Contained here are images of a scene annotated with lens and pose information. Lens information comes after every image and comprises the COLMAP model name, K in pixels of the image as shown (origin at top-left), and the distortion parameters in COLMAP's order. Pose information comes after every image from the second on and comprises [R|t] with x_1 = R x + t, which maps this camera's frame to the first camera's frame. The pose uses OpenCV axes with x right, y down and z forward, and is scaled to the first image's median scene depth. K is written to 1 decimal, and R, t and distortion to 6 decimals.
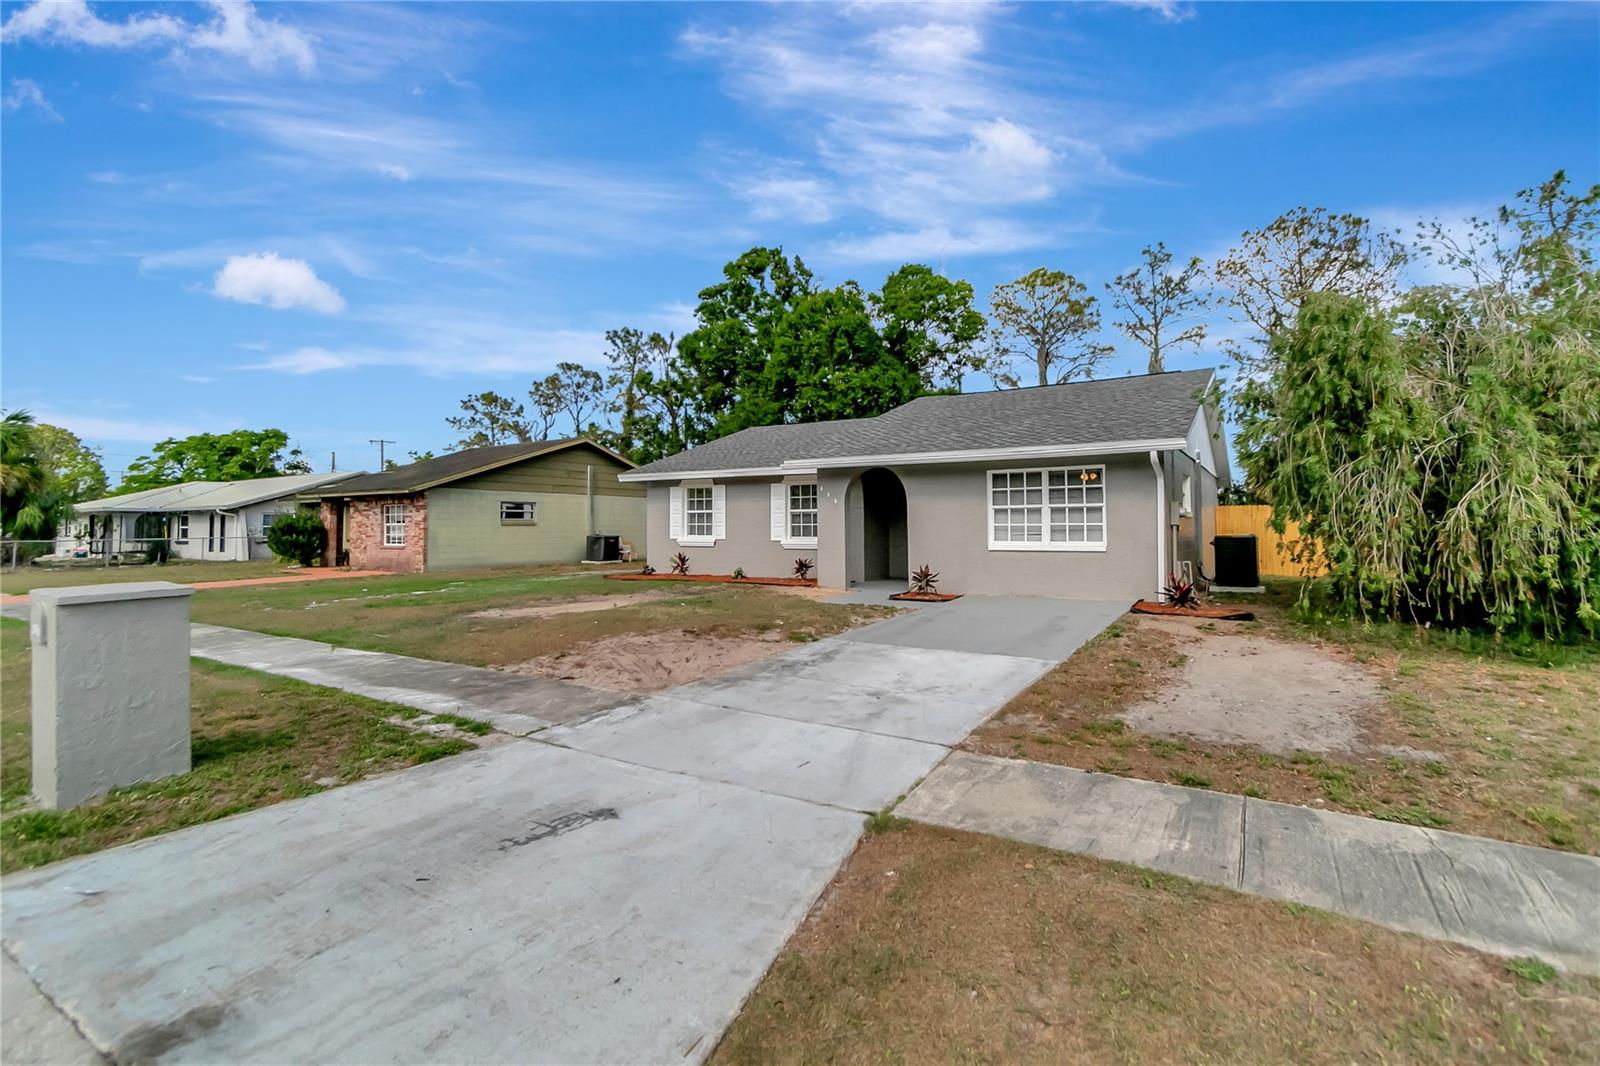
lens RADIAL K [[748.0, 0, 780.0], [0, 748.0, 505.5], [0, 0, 1]] dist [0.006733, 0.000192]
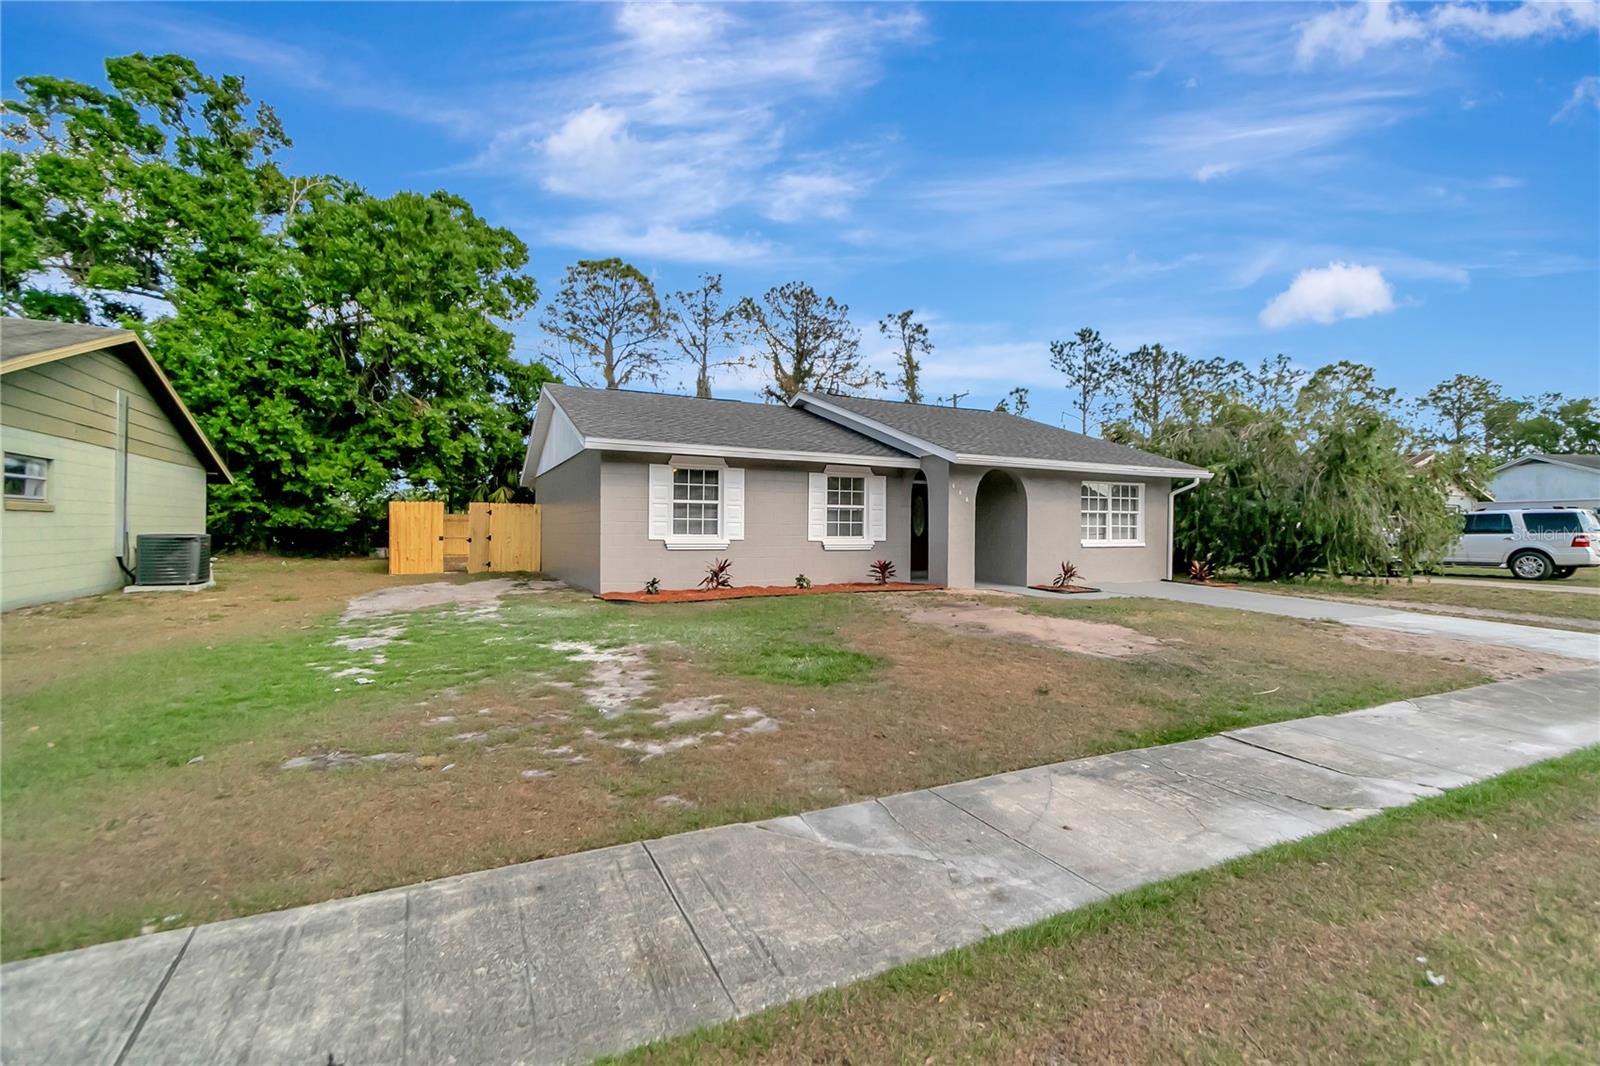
lens RADIAL K [[755.3, 0, 800.0], [0, 755.3, 533.0], [0, 0, 1]] dist [0.001854, -0.000012]
pose [[0.487732, 0.001536, 0.872992, -0.408863], [-0.035877, 0.999189, 0.018286, 0.012526], [-0.872256, -0.040239, 0.487392, 0.323681]]
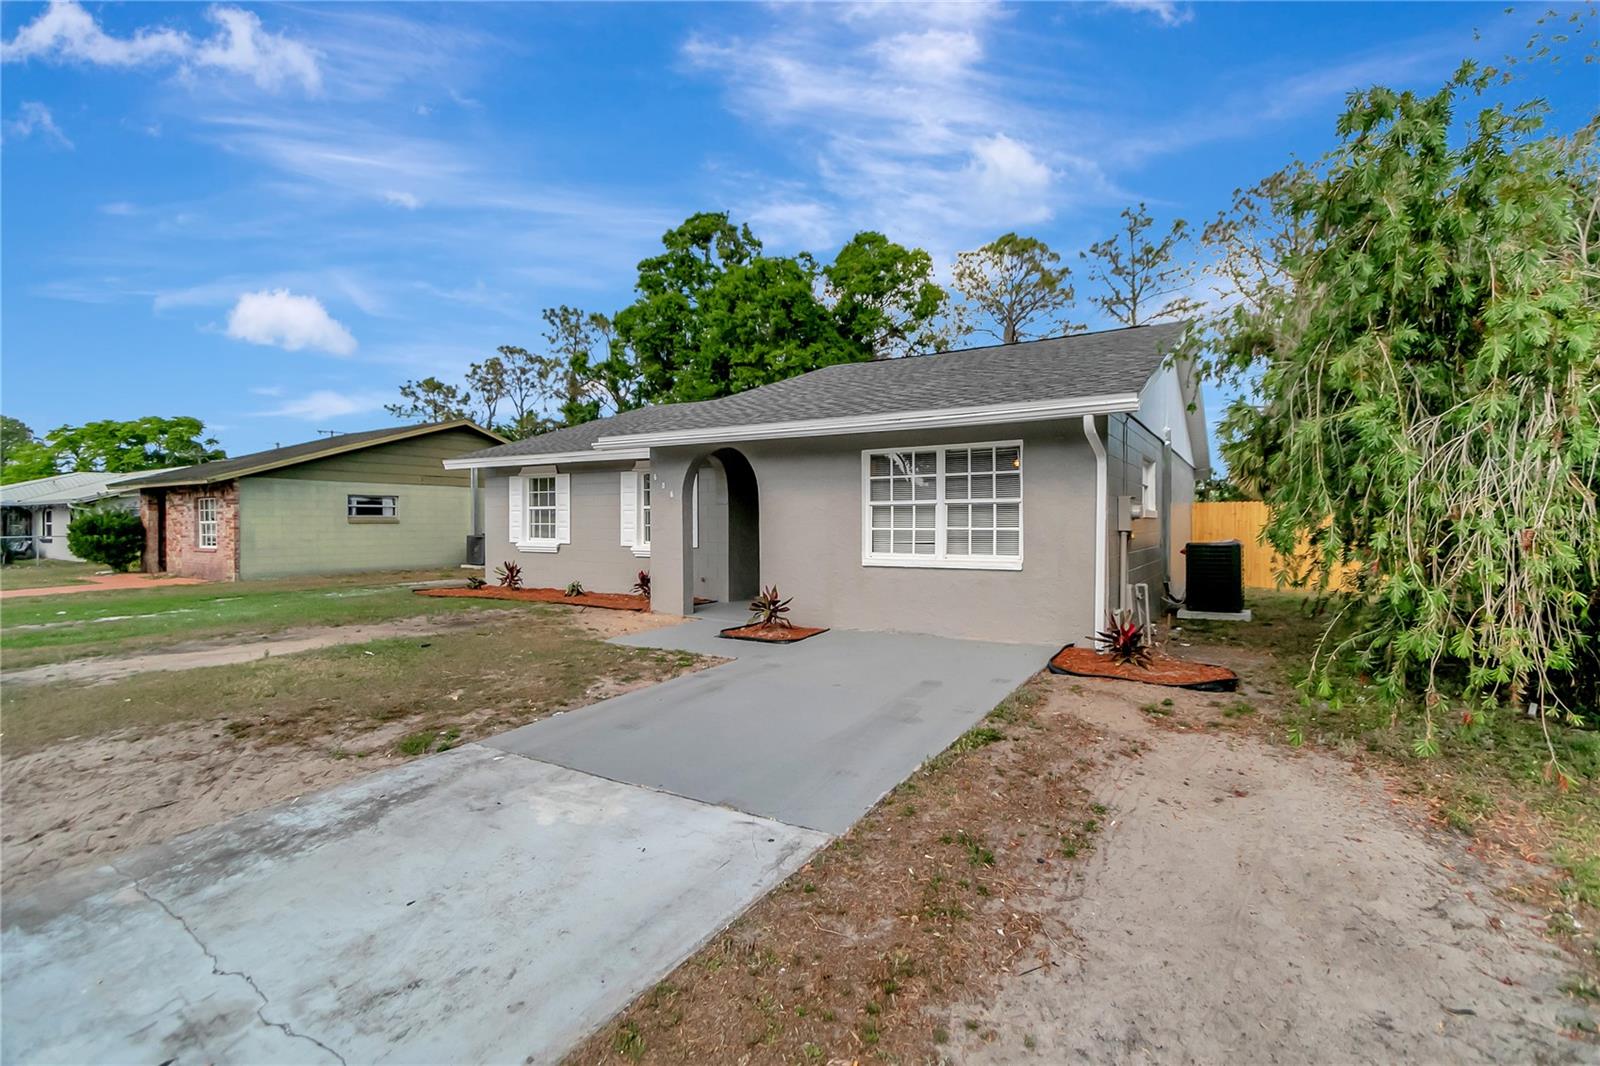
lens RADIAL K [[733.2, 0, 800.0], [0, 733.2, 533.0], [0, 0, 1]] dist [0.007255, -0.000407]
pose [[0.999548, 0.002017, 0.029981, 0.080884], [-0.003297, 0.999082, 0.042705, 0.000347], [-0.029868, -0.042785, 0.998638, 0.131472]]
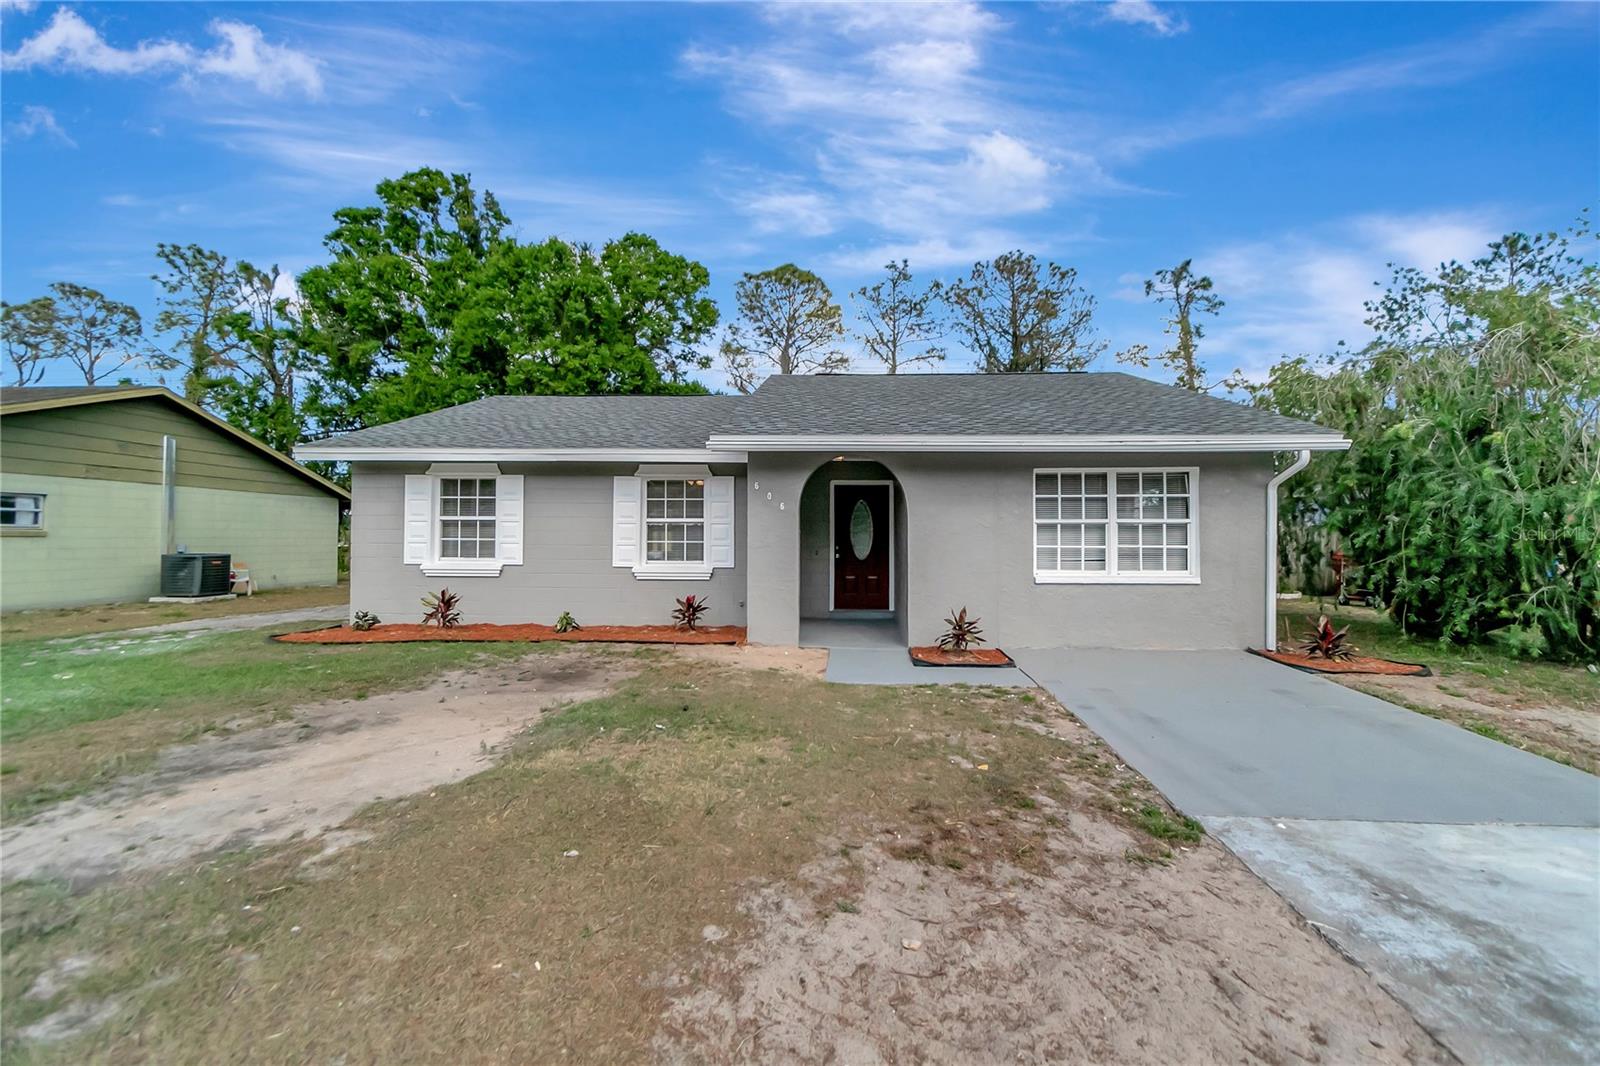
lens RADIAL K [[733.2, 0, 800.0], [0, 733.2, 533.0], [0, 0, 1]] dist [0.007255, -0.000407]
pose [[0.862654, 0.011401, 0.505667, -0.101864], [-0.021902, 0.999650, 0.014826, 0.003183], [-0.505321, -0.023865, 0.862602, 0.212270]]
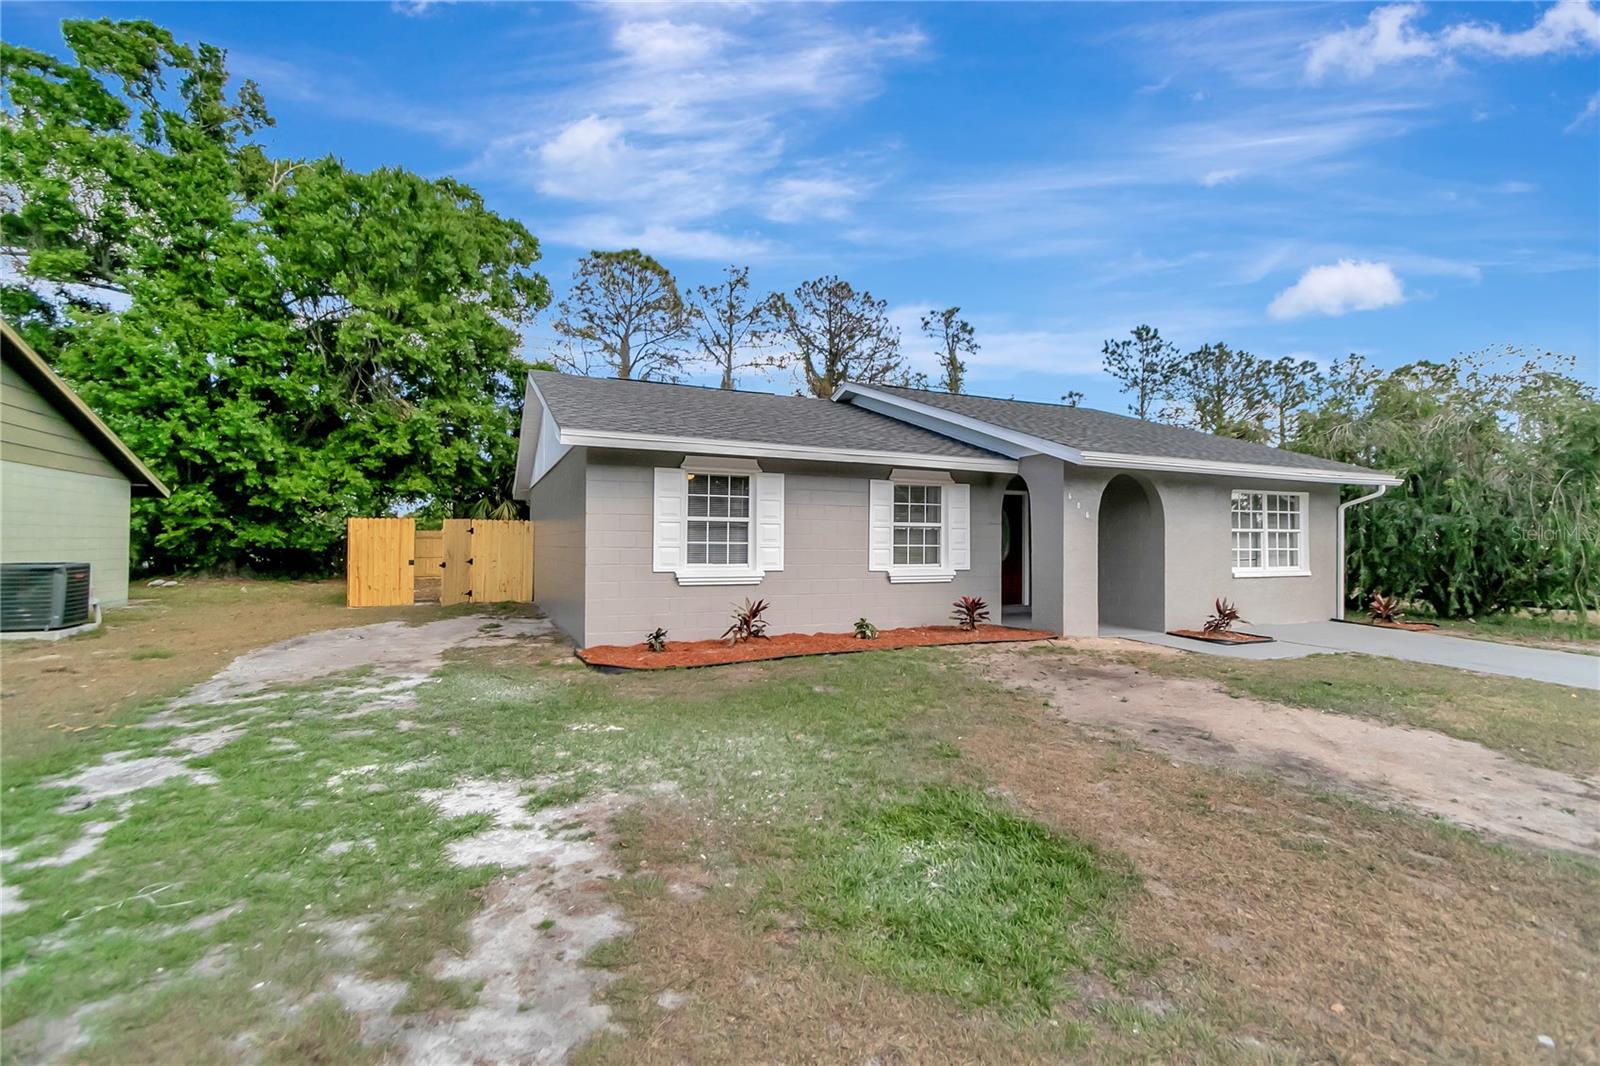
lens RADIAL K [[733.2, 0, 800.0], [0, 733.2, 533.0], [0, 0, 1]] dist [0.007255, -0.000407]
pose [[0.513753, 0.014270, 0.857819, -0.306571], [-0.034013, 0.999414, 0.003745, 0.008217], [-0.857263, -0.031101, 0.513938, 0.399676]]
